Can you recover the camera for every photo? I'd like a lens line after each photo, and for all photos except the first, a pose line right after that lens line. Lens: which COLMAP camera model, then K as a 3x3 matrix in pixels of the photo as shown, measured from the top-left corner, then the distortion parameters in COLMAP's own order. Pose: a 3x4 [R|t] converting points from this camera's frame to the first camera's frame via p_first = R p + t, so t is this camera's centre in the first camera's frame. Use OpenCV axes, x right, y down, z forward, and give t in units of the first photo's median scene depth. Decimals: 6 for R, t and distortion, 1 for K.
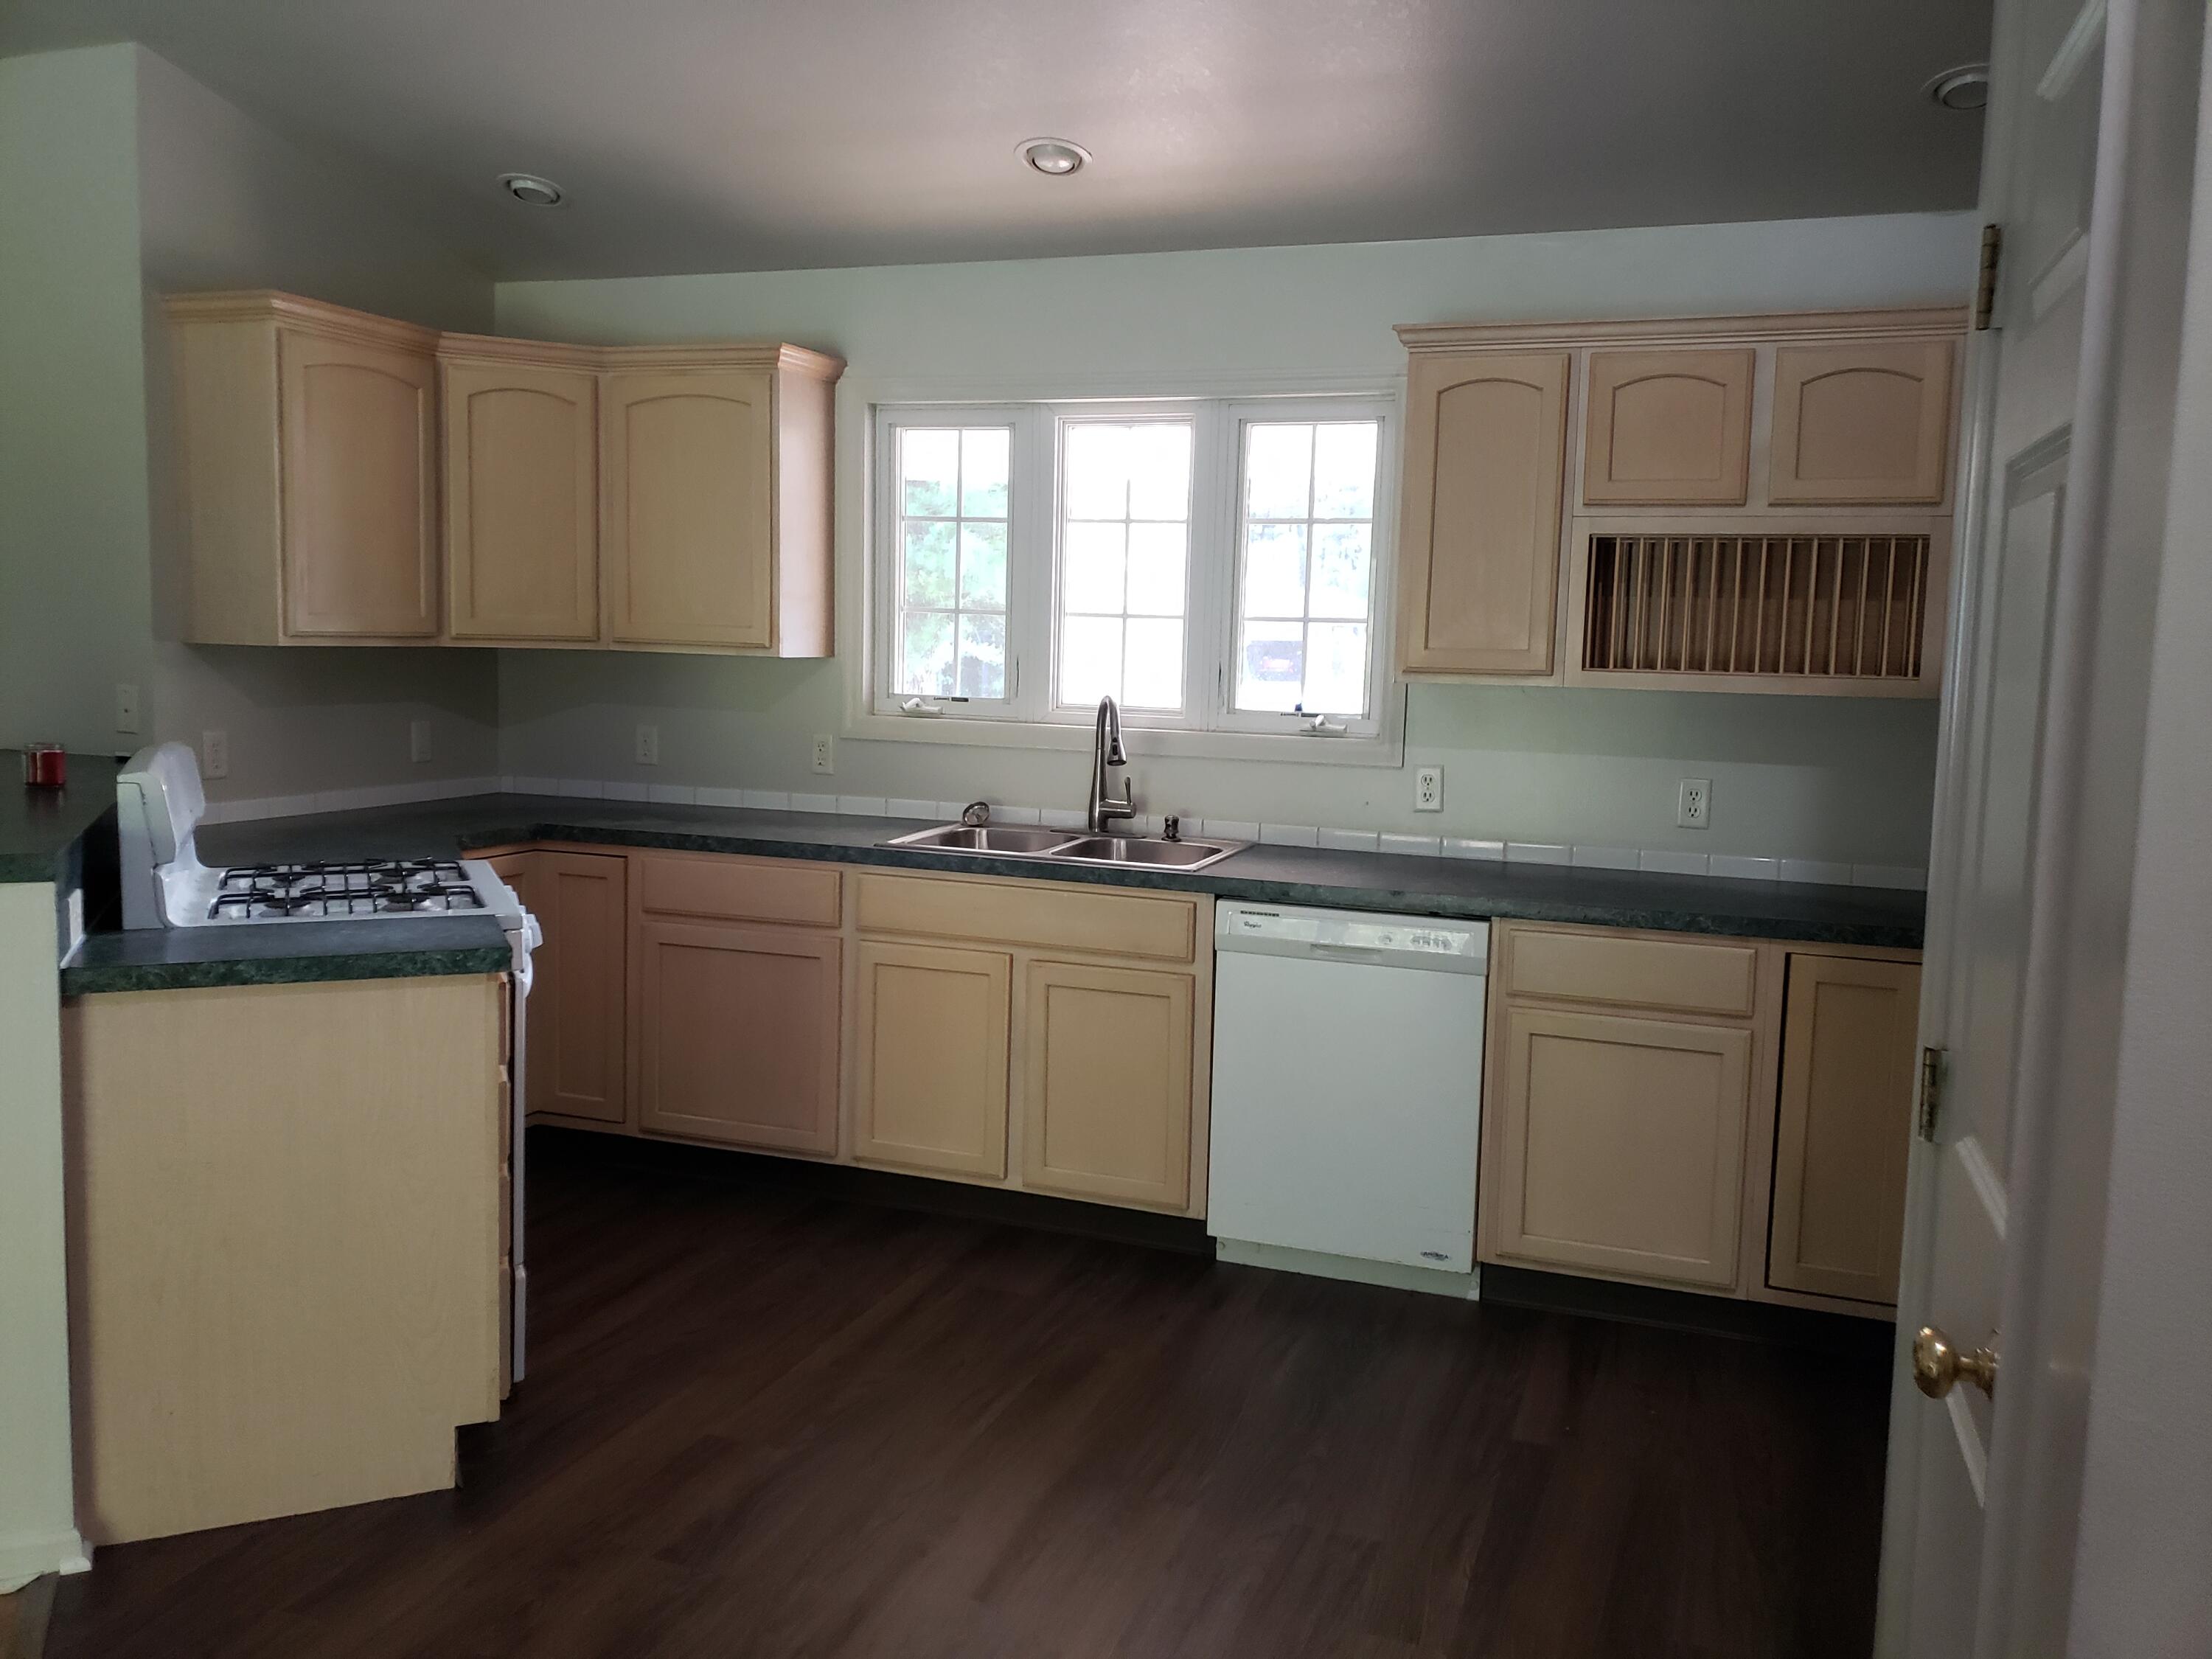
lens RADIAL K [[1682.1, 0, 1105.8], [0, 1682.1, 798.3], [0, 0, 1]] dist [0.010227, 0.001756]
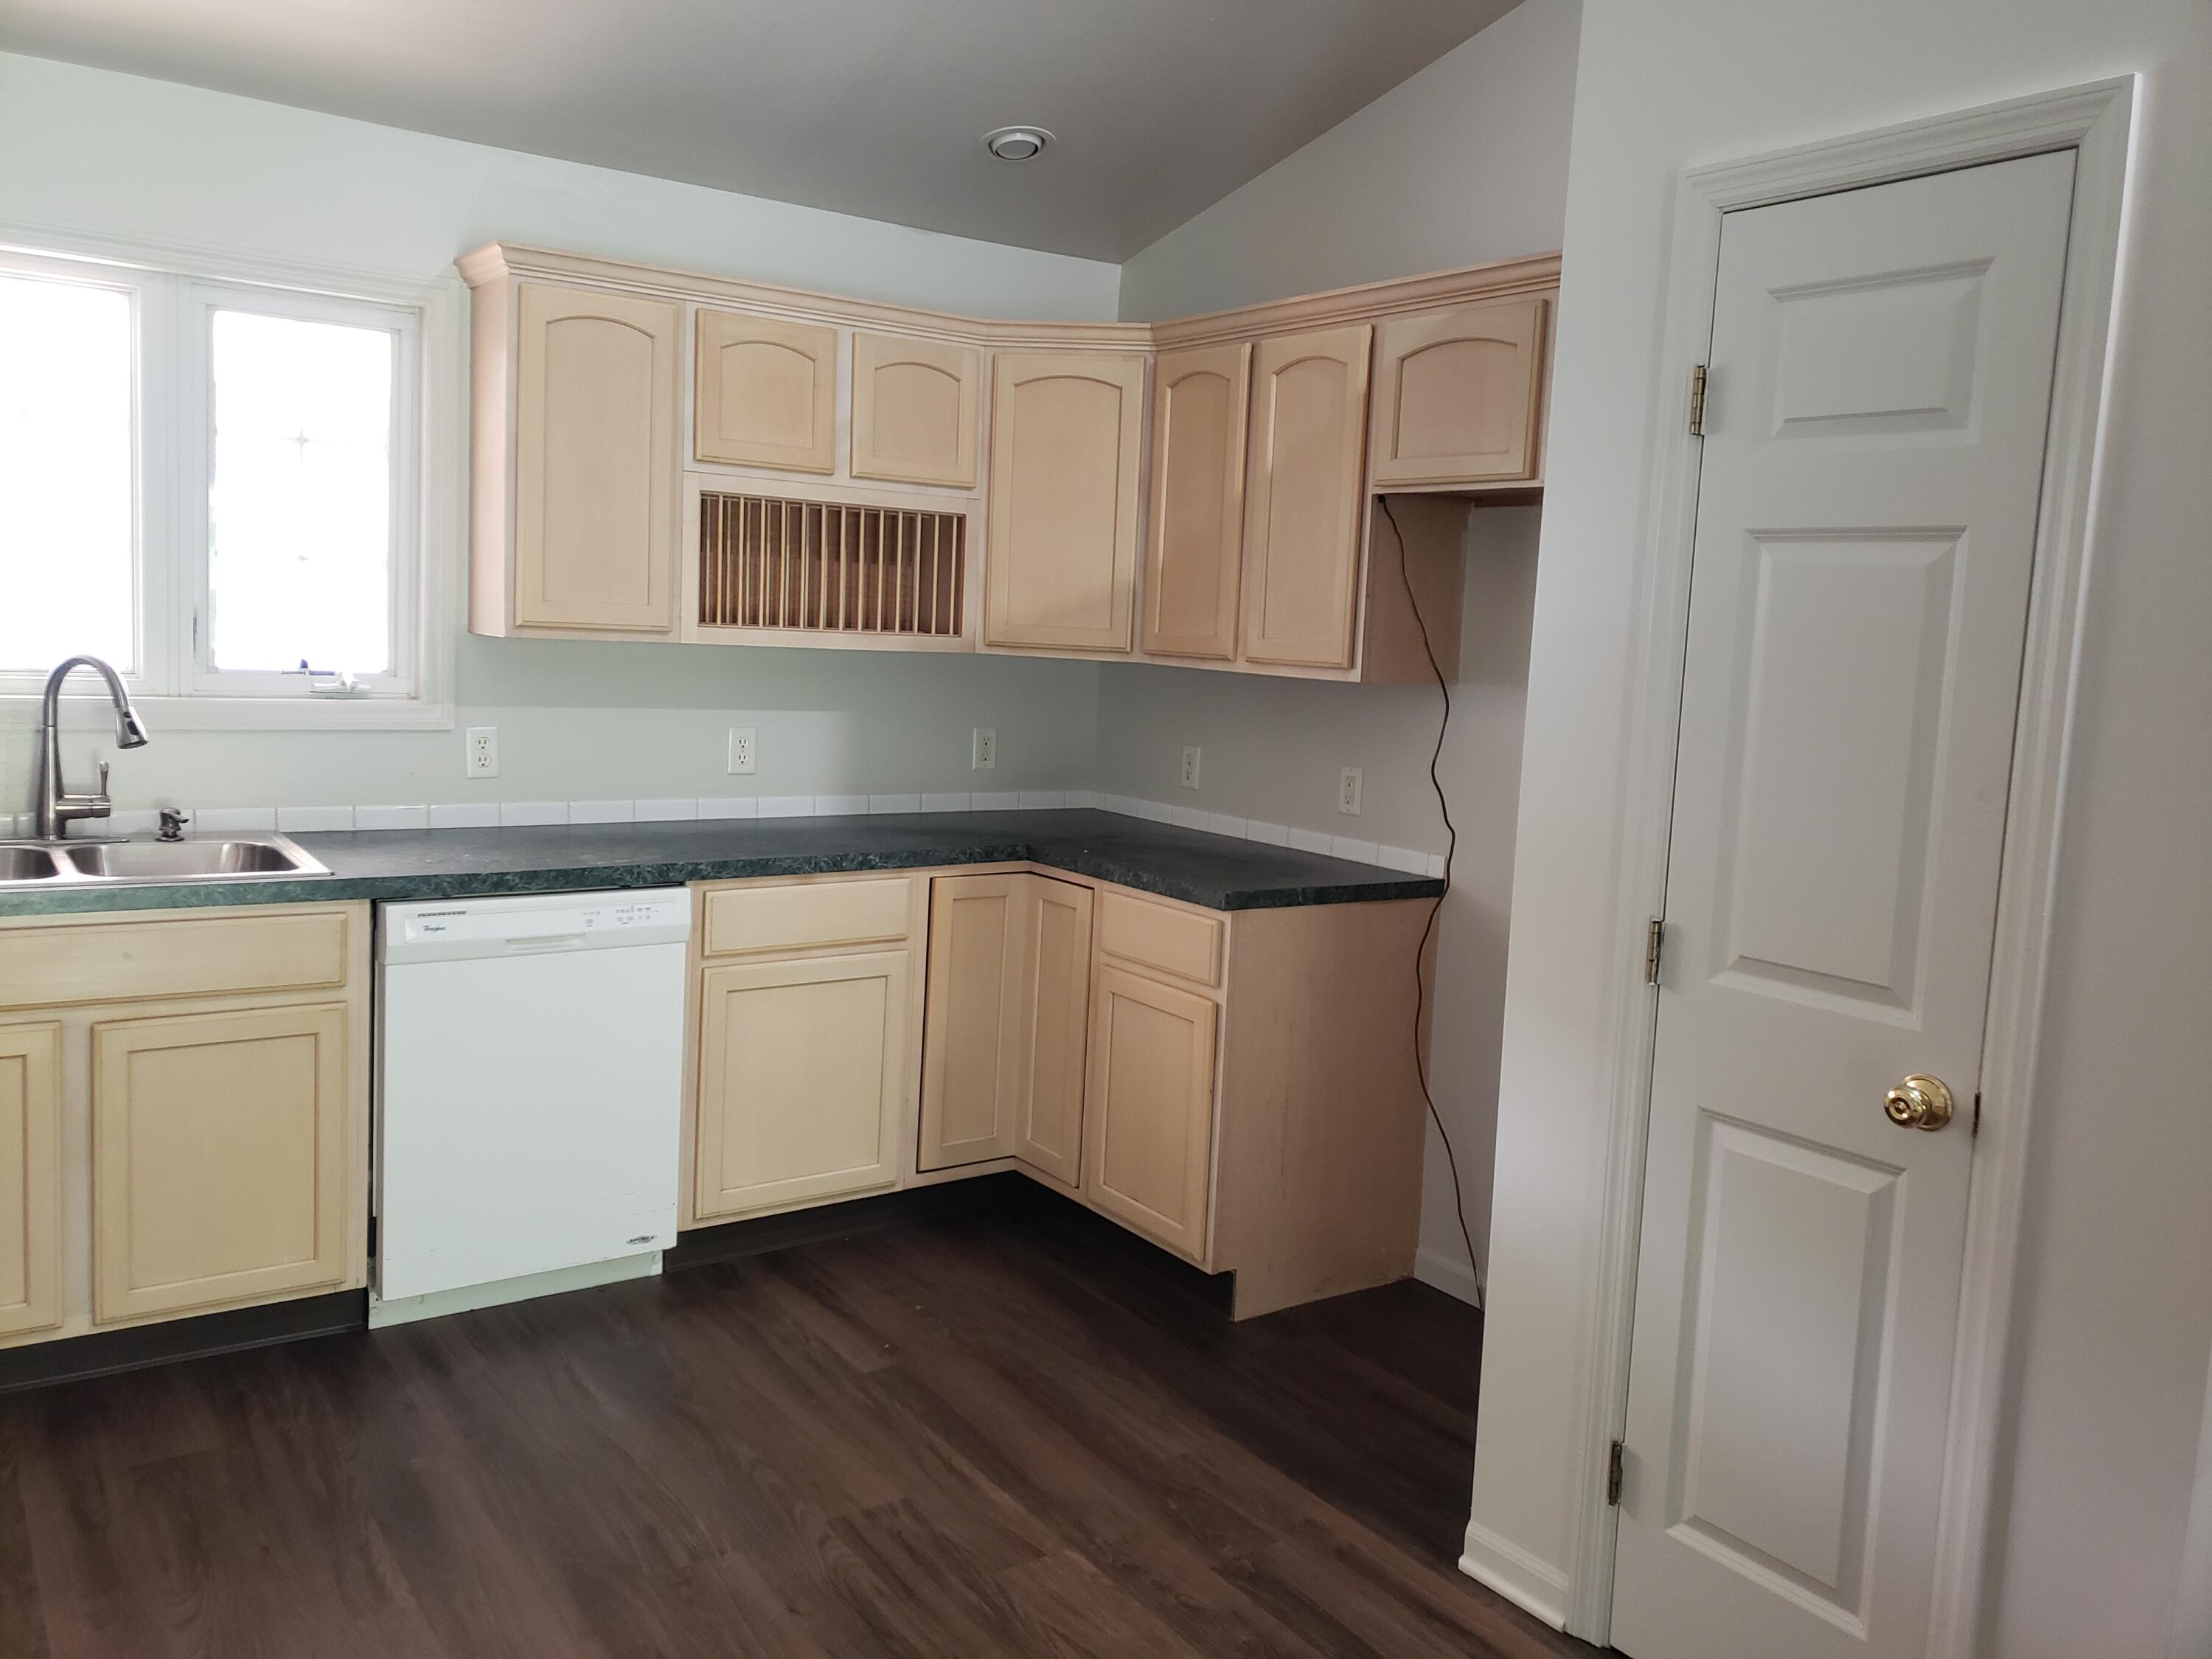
lens RADIAL K [[1674.2, 0, 1105.3], [0, 1674.2, 789.0], [0, 0, 1]] dist [0.076441, -0.151303]
pose [[0.562374, -0.080563, 0.822949, -0.424524], [0.045220, 0.996749, 0.066676, -0.036192], [-0.825645, -0.000283, 0.564189, 0.240462]]
